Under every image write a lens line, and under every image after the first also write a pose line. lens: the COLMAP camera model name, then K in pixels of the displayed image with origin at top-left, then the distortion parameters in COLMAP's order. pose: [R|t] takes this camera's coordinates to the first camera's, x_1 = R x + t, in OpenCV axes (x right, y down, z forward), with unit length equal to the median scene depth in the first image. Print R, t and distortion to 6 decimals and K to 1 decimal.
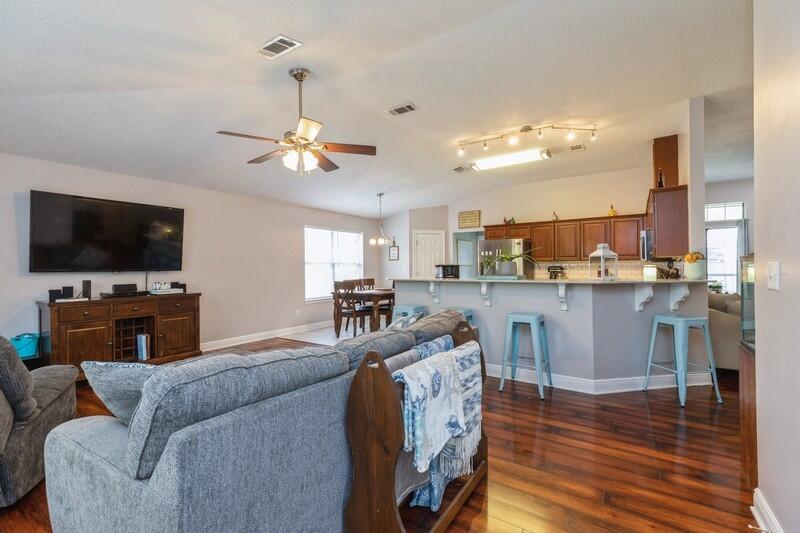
lens RADIAL K [[356.3, 0, 405.8], [0, 356.3, 272.5], [0, 0, 1]] dist [-0.002662, -0.000035]
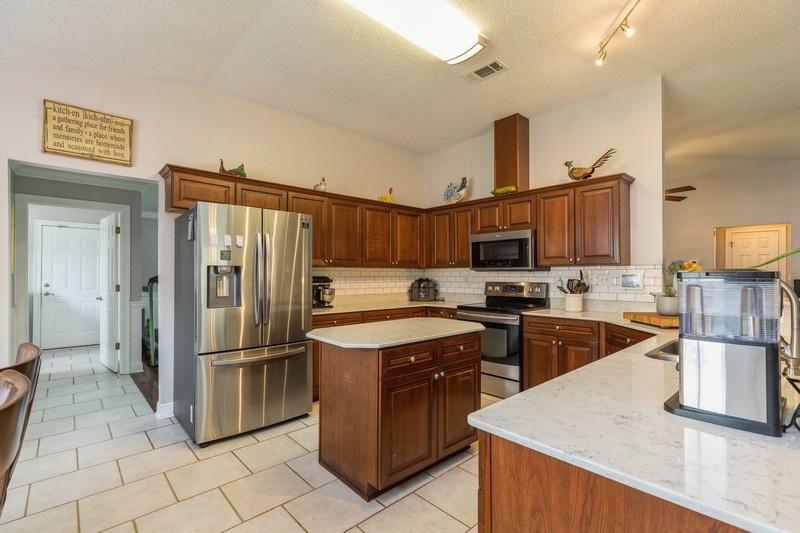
lens RADIAL K [[358.0, 0, 395.7], [0, 358.0, 271.0], [0, 0, 1]] dist [0.008455, -0.000250]
pose [[0.281673, 0.016364, 0.959371, -0.074172], [0.011202, 0.999730, -0.020341, -0.012840], [-0.959445, 0.016476, 0.281414, 0.741006]]
